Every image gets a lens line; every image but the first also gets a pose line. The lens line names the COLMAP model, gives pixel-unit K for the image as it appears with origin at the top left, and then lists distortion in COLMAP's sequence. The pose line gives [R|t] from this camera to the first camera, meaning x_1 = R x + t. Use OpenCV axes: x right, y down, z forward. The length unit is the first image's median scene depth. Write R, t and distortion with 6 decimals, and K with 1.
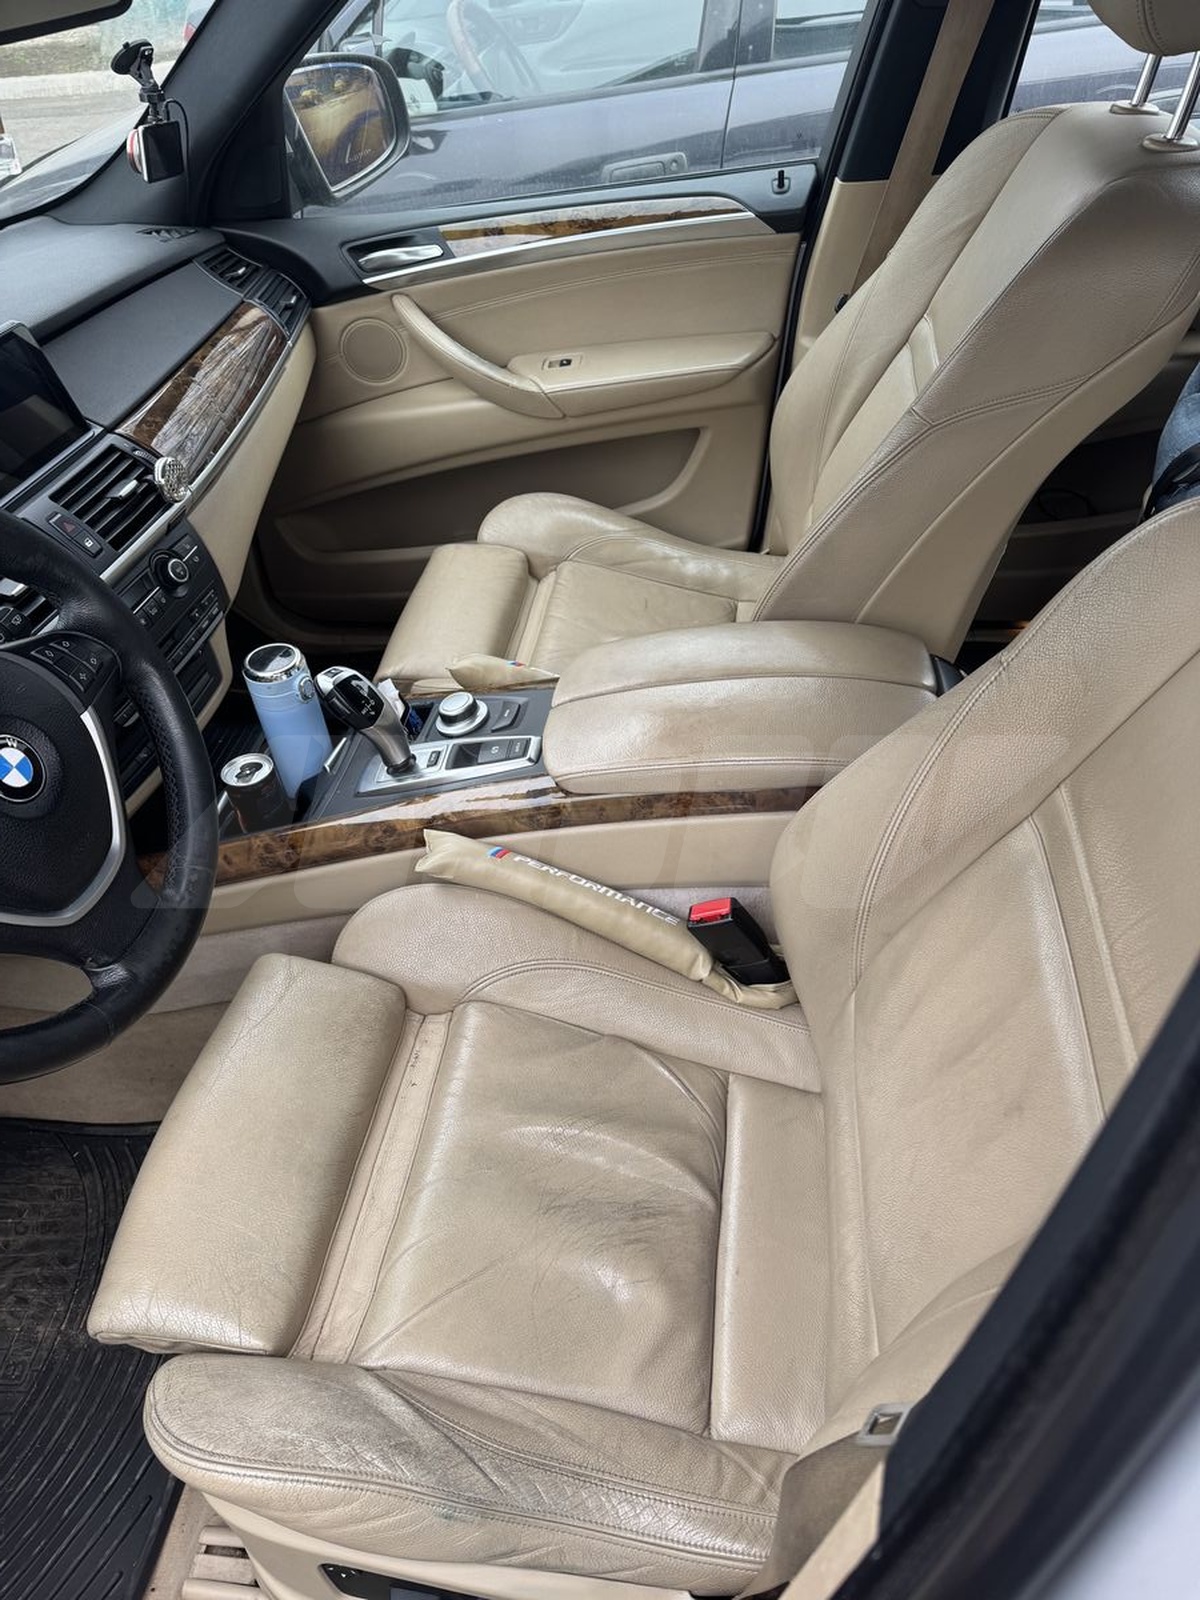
lens RADIAL K [[1115.8, 0, 597.2], [0, 1115.8, 794.4], [0, 0, 1]] dist [0.091676, -0.115365]
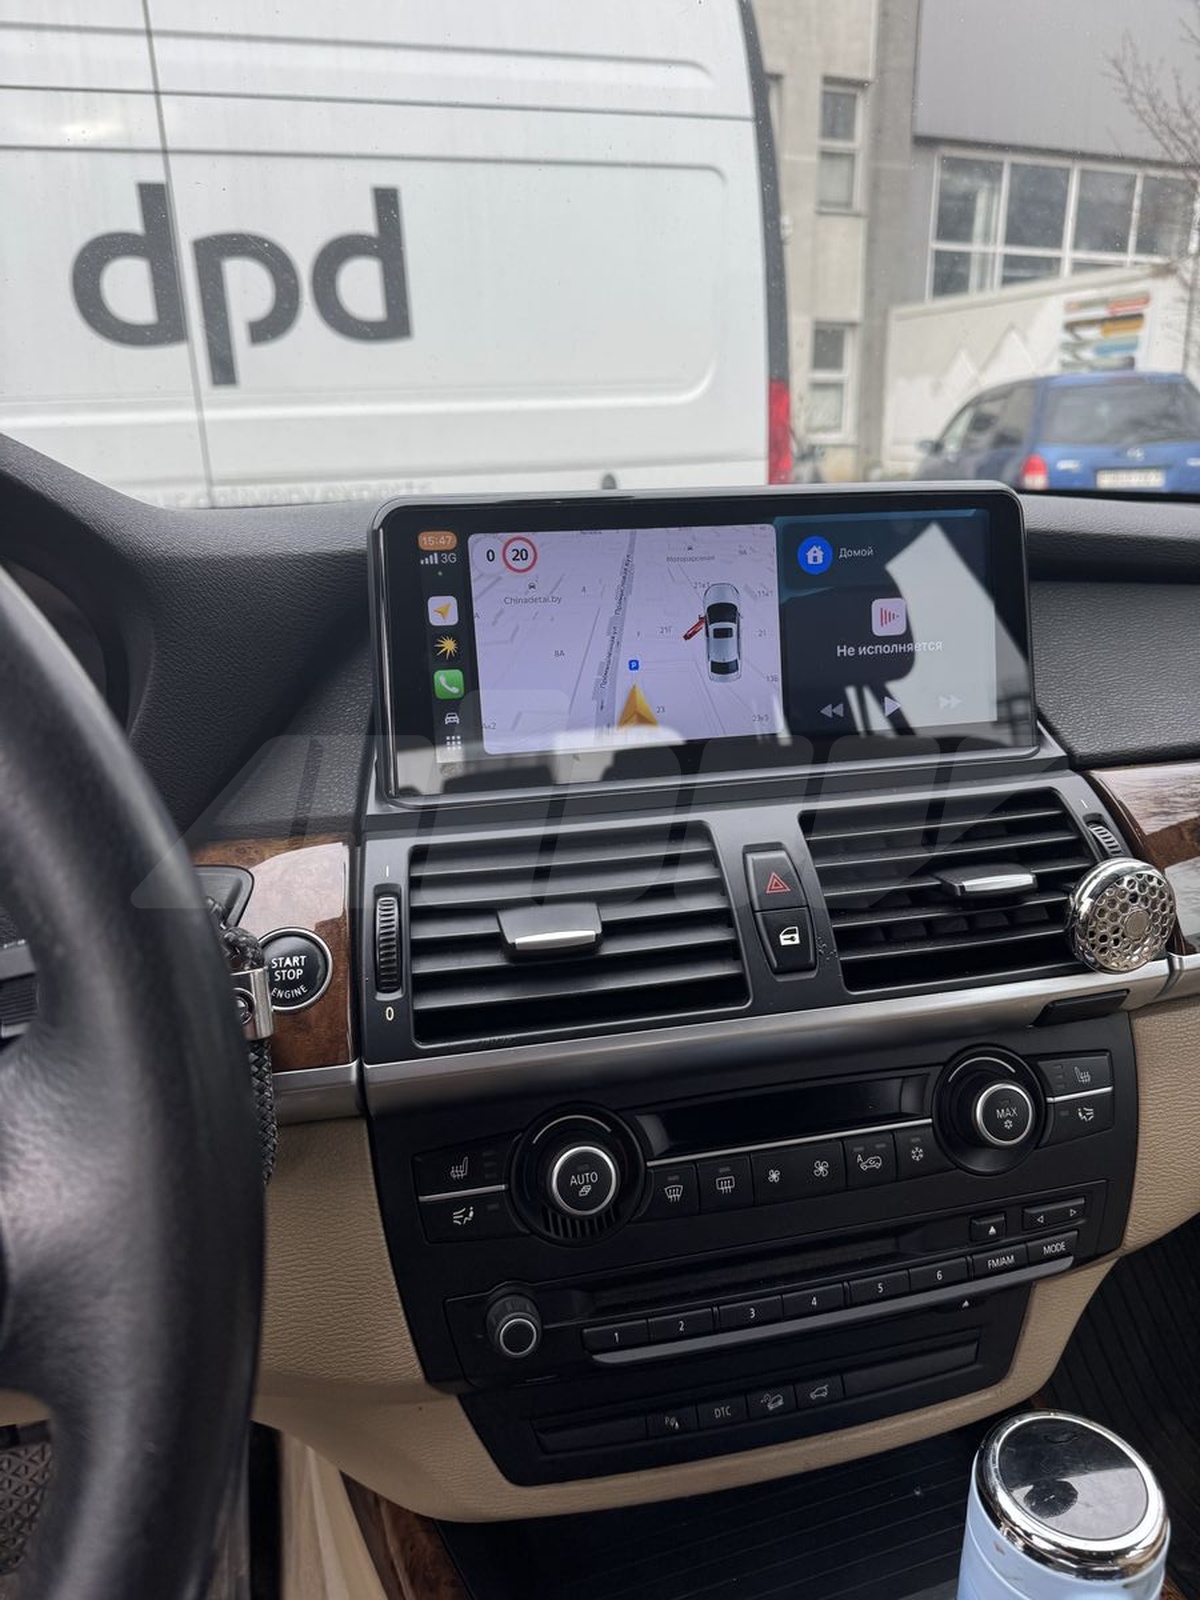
lens RADIAL K [[1206.9, 0, 600.0], [0, 1206.9, 800.0], [0, 0, 1]] dist [0.002727, -0.046668]
pose [[0.473375, 0.348145, -0.809142, -0.158923], [-0.604221, 0.796745, -0.010678, -0.216662], [0.640962, 0.493956, 0.587516, 0.687496]]
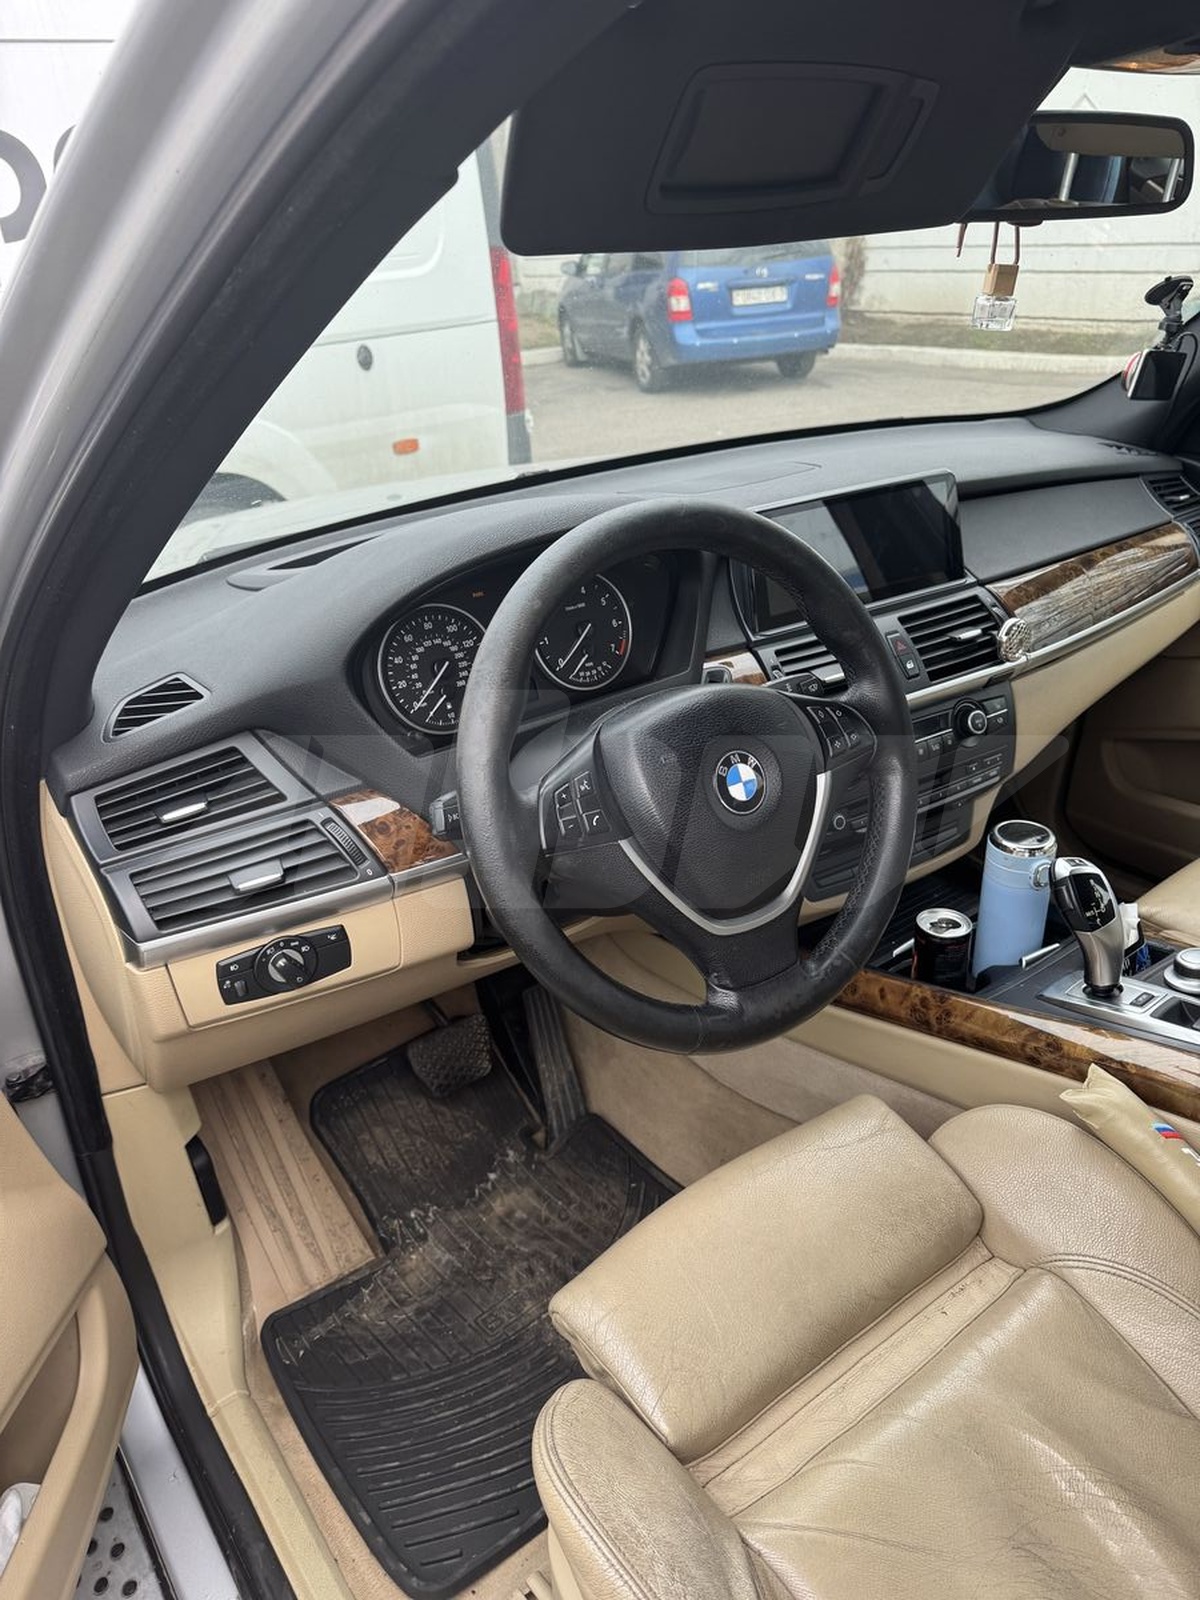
lens RADIAL K [[1145.8, 0, 600.0], [0, 1145.8, 800.0], [0, 0, 1]] dist [-0.000971, -0.006476]
pose [[0.710551, 0.361873, -0.603461, 0.031755], [-0.469033, 0.882885, -0.022834, 0.047406], [0.524524, 0.299268, 0.797065, 0.039713]]
